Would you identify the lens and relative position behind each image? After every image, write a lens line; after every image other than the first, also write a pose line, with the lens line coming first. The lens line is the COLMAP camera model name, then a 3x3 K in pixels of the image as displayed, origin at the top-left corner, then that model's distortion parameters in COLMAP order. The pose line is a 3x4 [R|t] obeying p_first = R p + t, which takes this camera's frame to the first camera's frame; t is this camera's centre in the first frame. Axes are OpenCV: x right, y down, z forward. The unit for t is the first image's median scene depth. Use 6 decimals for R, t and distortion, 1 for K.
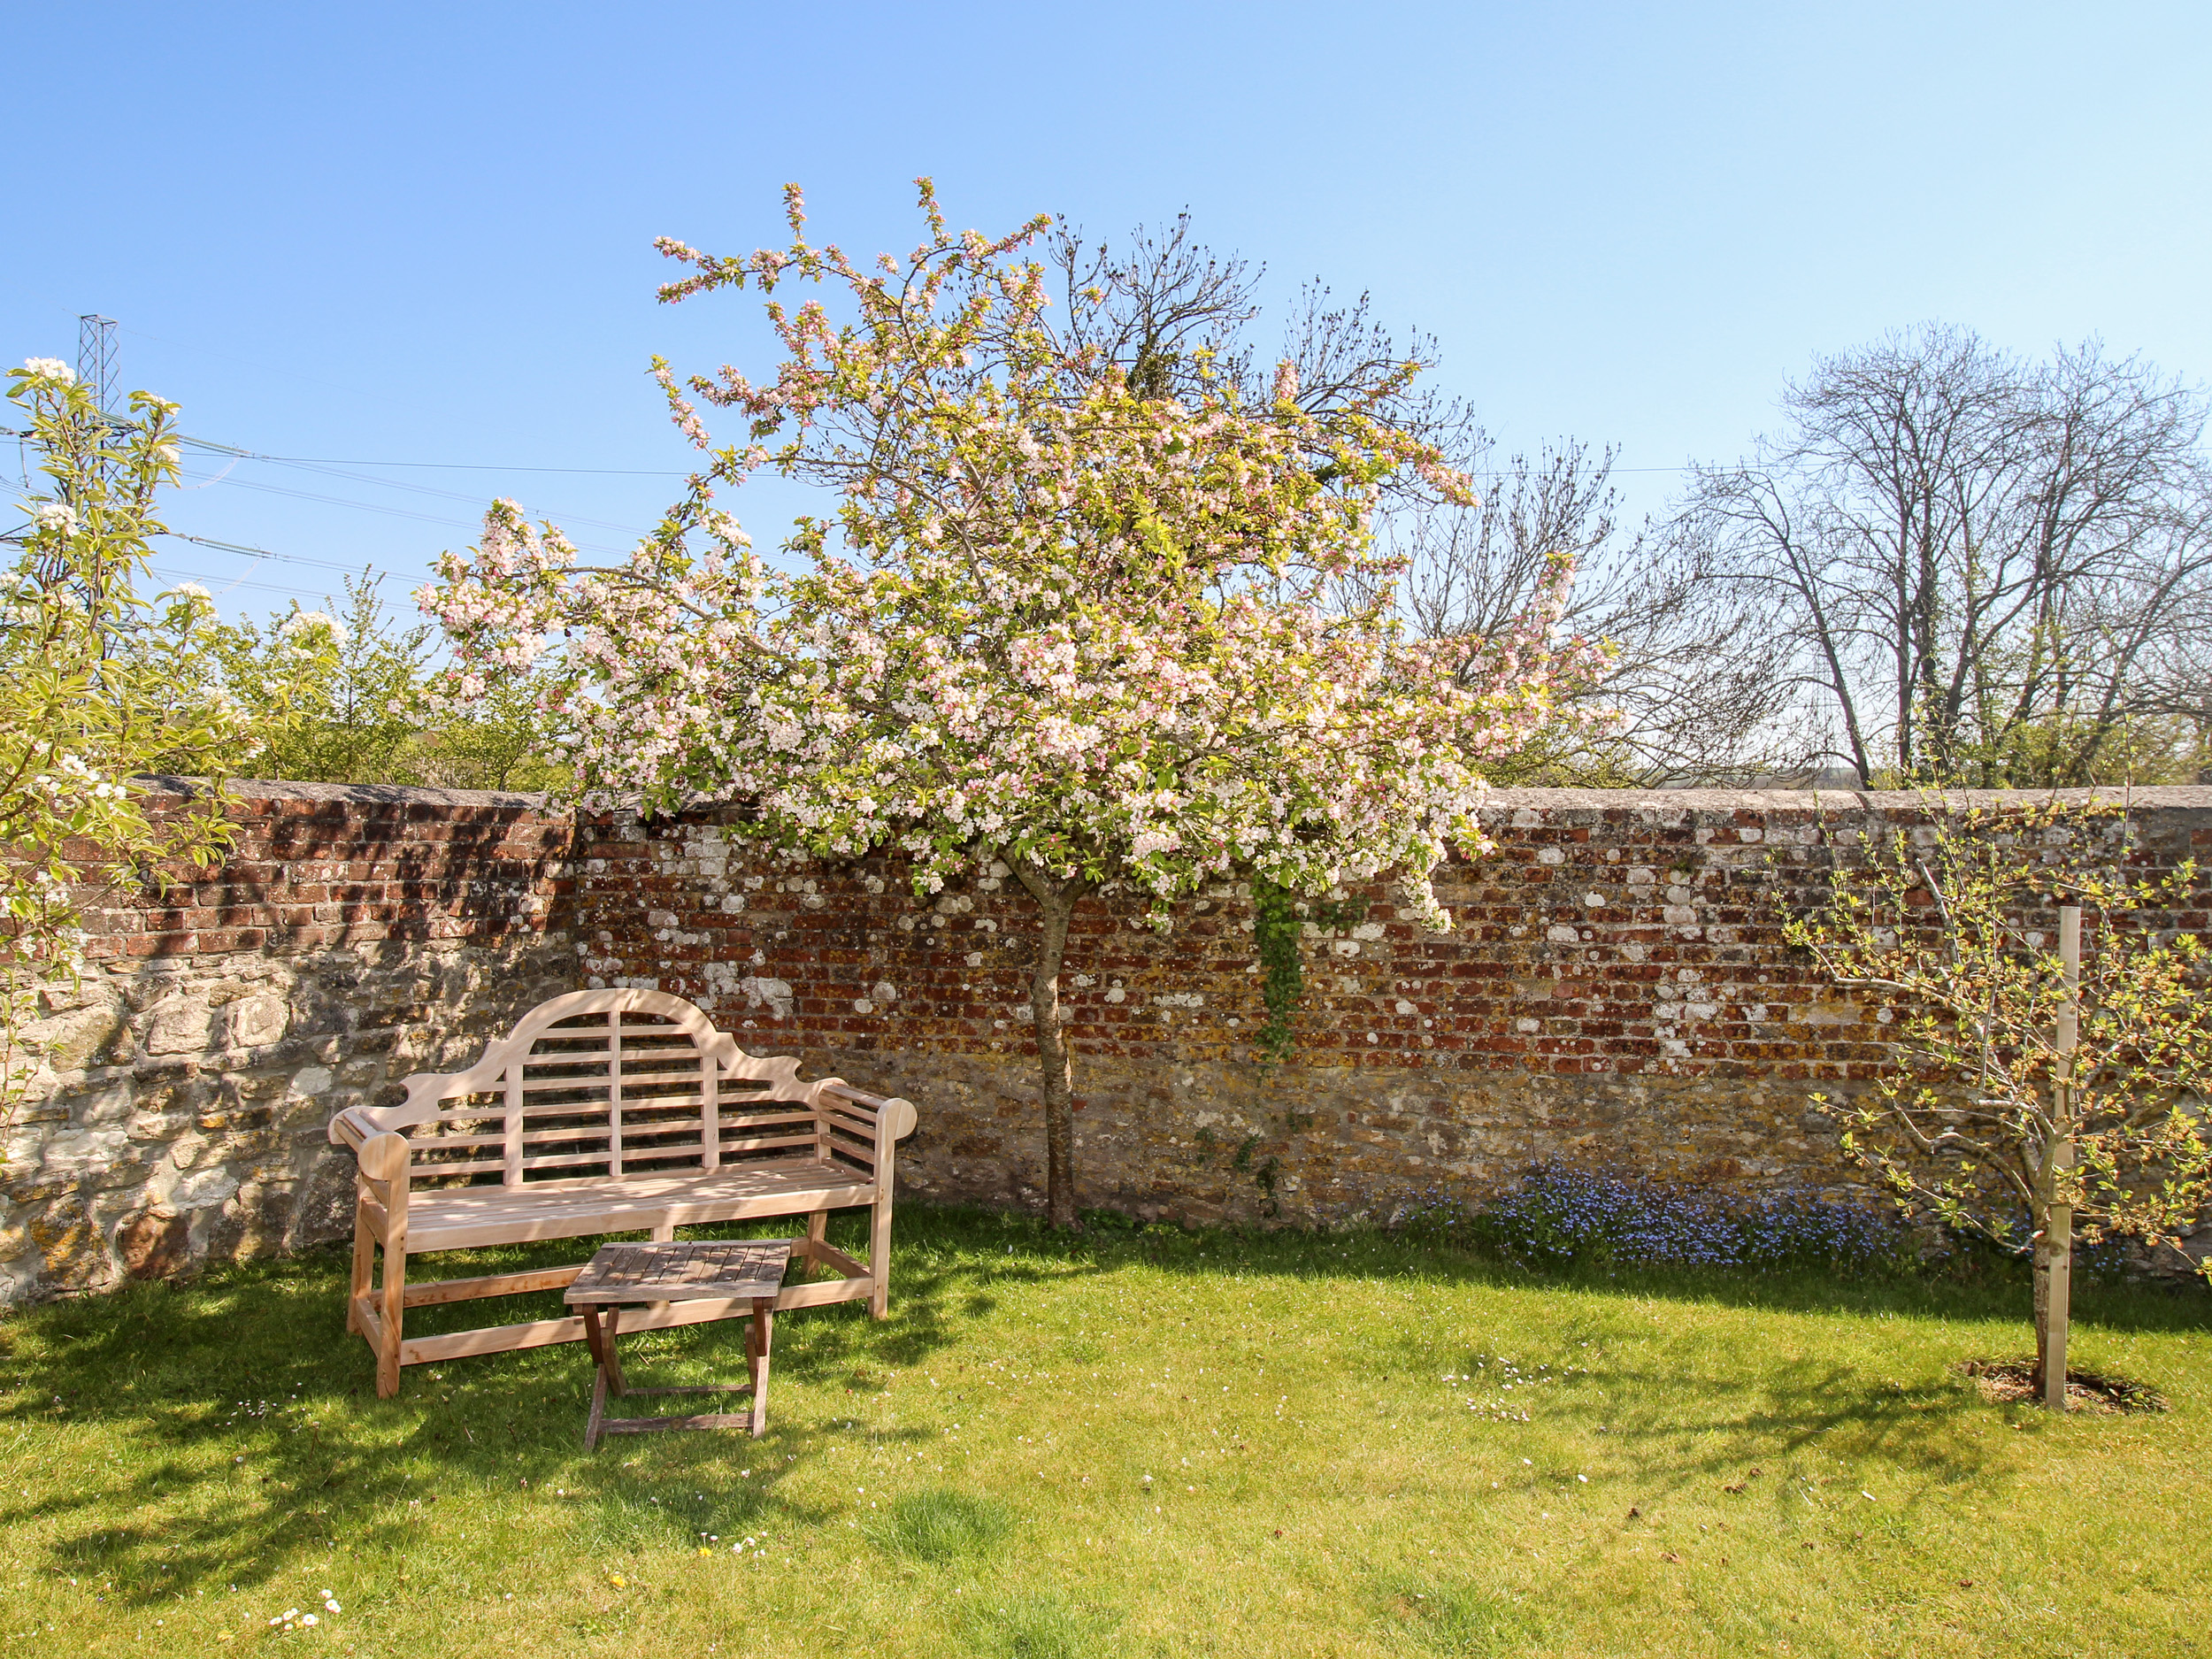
lens RADIAL K [[1301.1, 0, 1106.0], [0, 1301.1, 829.5], [0, 0, 1]] dist [0.109616, -0.000745]
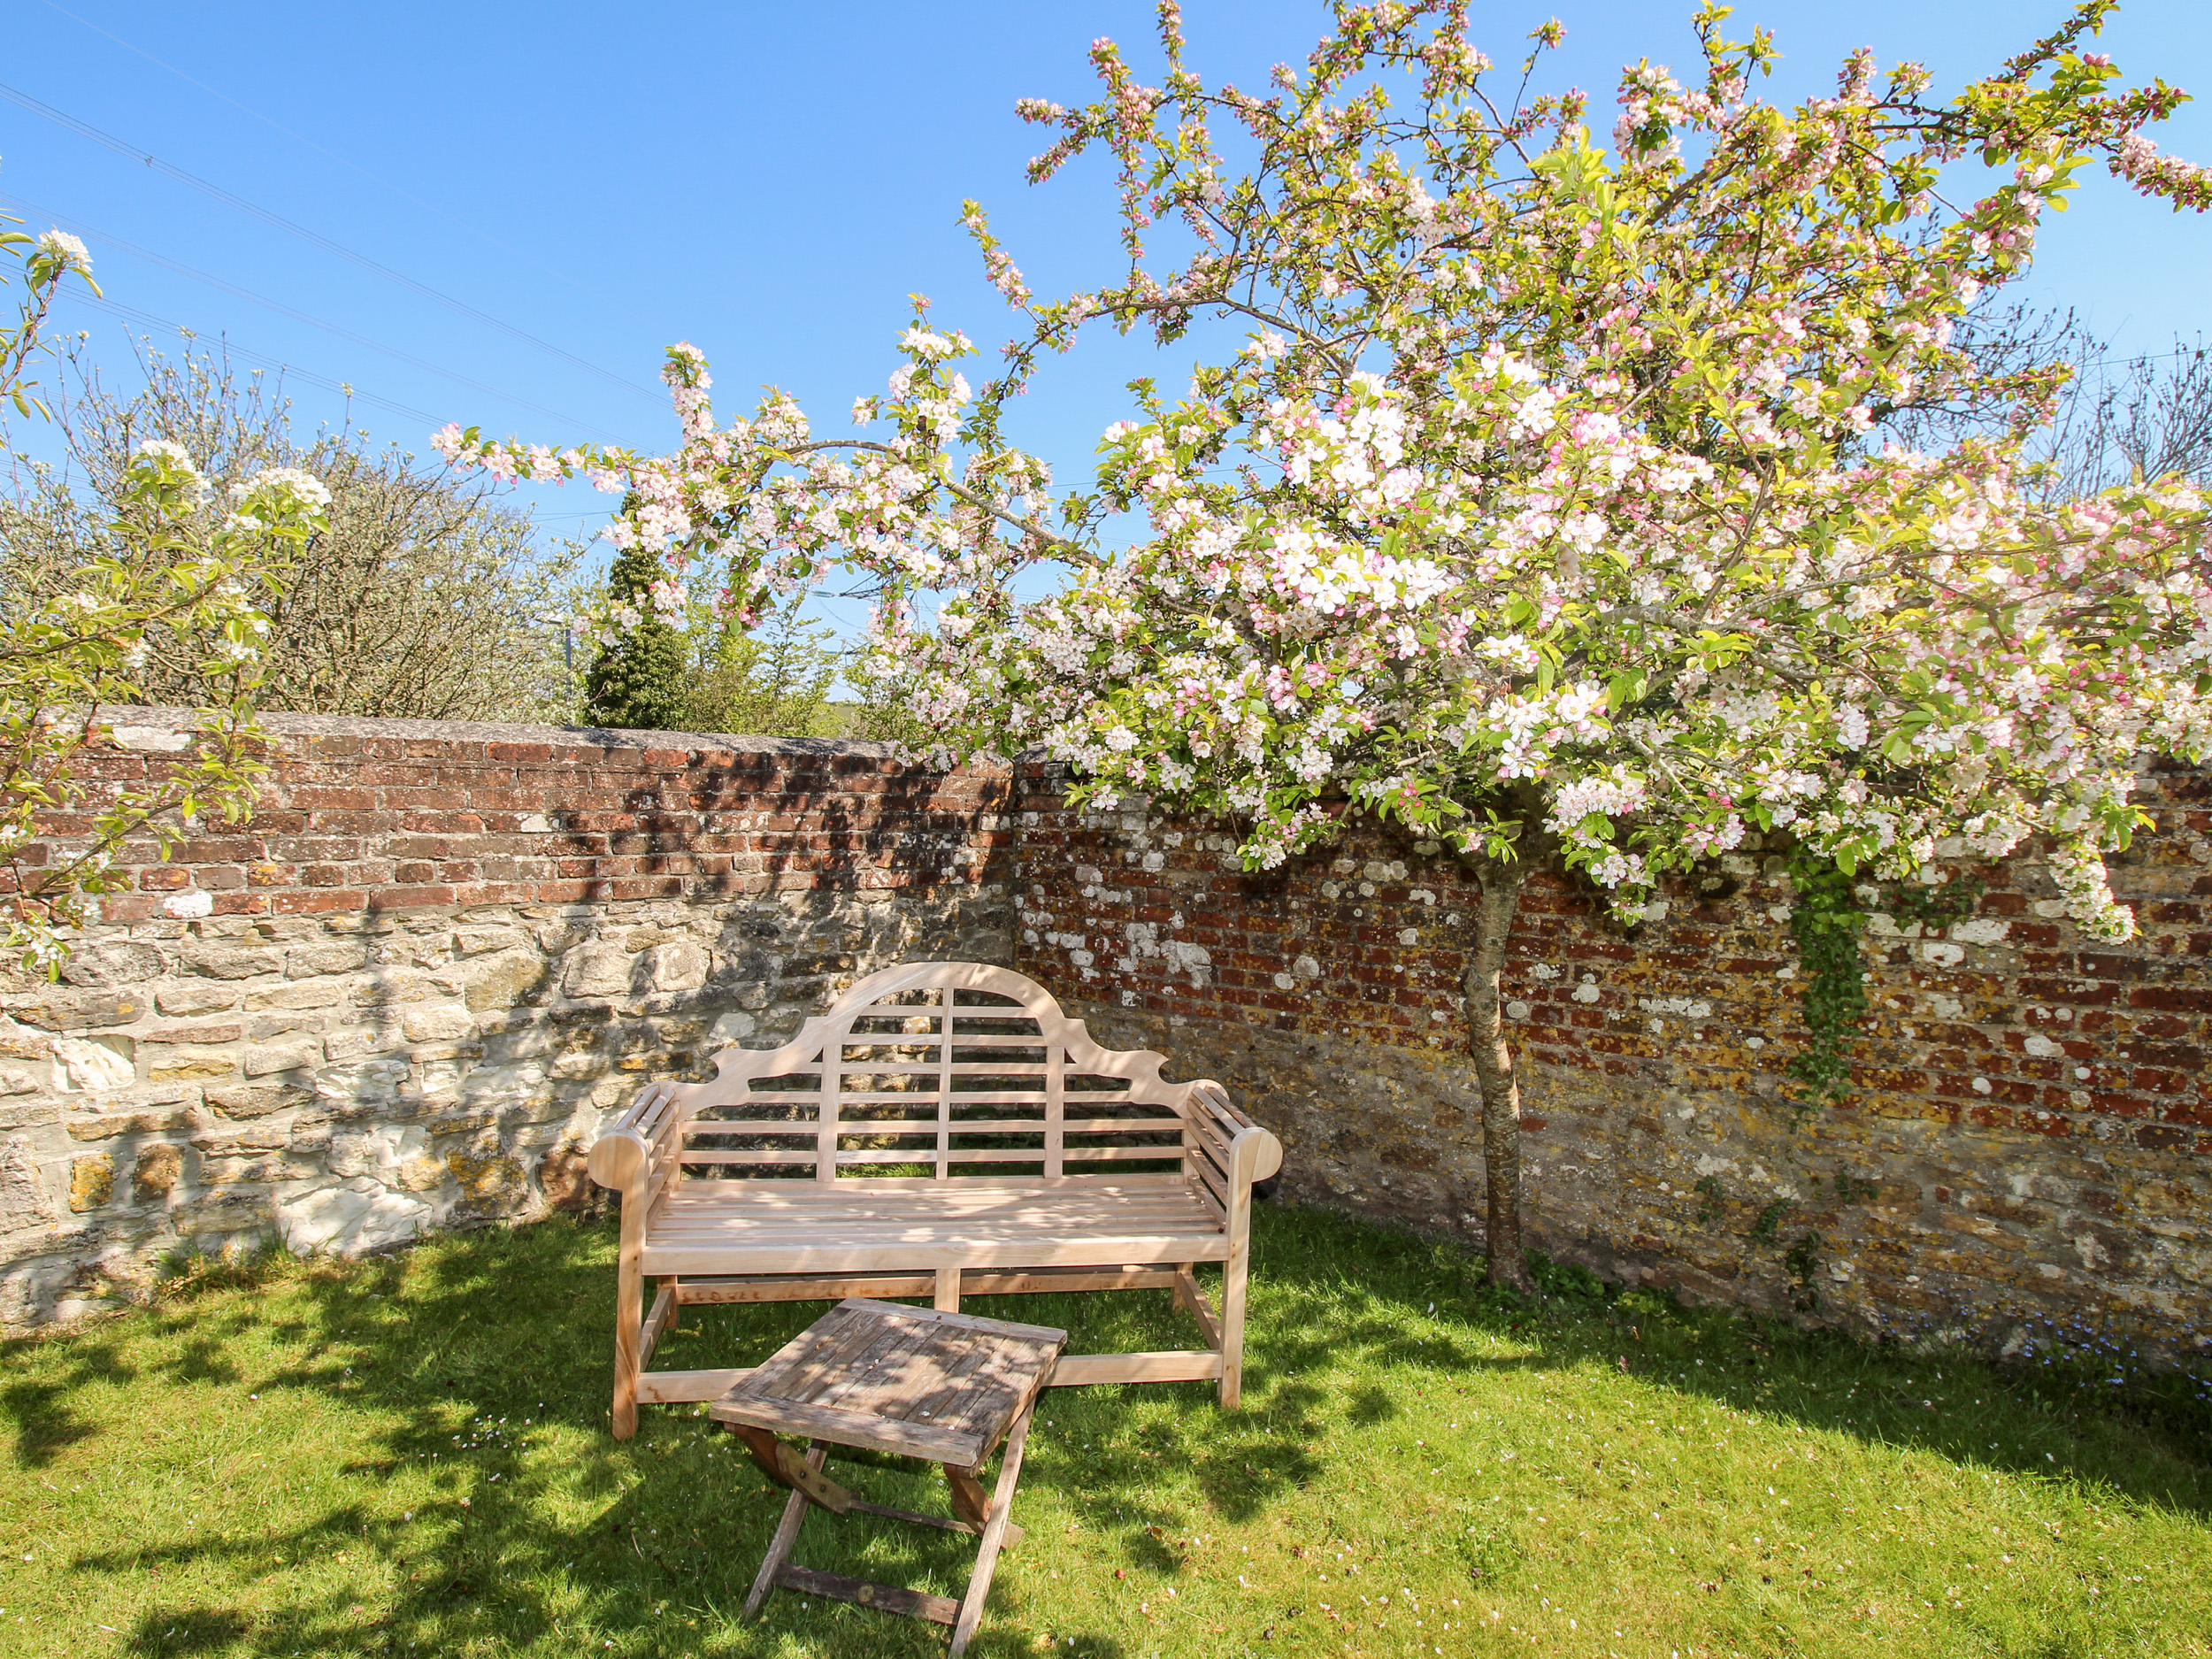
lens RADIAL K [[1230.7, 0, 1103.3], [0, 1230.7, 820.8], [0, 0, 1]] dist [0.023705, -0.025541]
pose [[0.923600, 0.012844, -0.383144, 0.025057], [-0.001613, 0.999560, 0.029620, 0.002055], [0.383355, -0.026740, 0.923214, 0.231122]]
